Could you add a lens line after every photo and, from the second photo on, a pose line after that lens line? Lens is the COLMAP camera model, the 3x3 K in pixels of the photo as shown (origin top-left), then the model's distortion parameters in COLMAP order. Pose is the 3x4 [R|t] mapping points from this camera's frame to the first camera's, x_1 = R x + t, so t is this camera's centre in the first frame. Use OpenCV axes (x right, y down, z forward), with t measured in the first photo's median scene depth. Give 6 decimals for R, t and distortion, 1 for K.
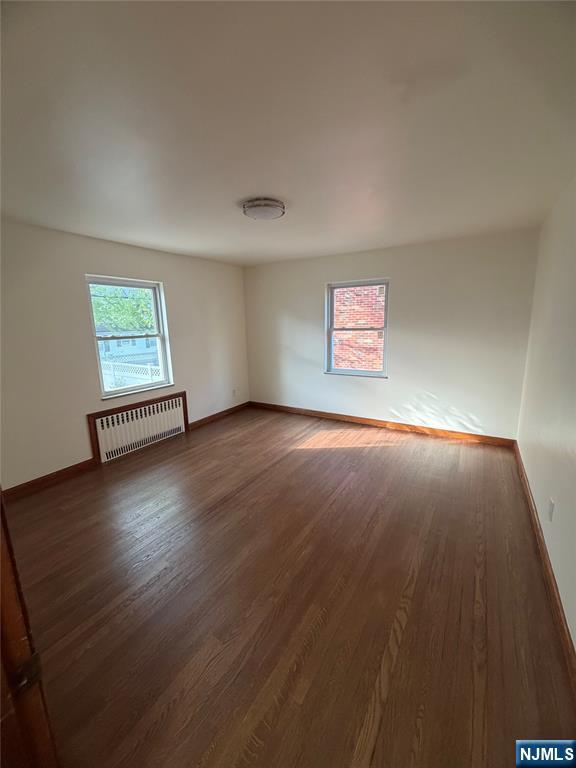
lens RADIAL K [[304.0, 0, 285.9], [0, 304.0, 384.9], [0, 0, 1]] dist [-0.004902, 0.000083]
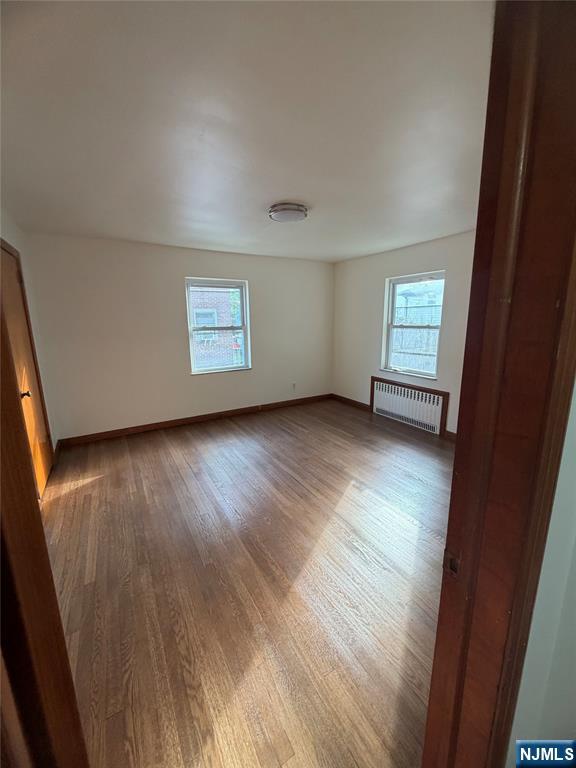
lens RADIAL K [[304.0, 0, 291.3], [0, 304.0, 384.0], [0, 0, 1]] dist [-0.004902, 0.000083]
pose [[-0.443186, 0.221459, -0.868644, 0.681360], [-0.159737, 0.933986, 0.319617, -0.229838], [0.882083, 0.280405, -0.378554, 1.011441]]
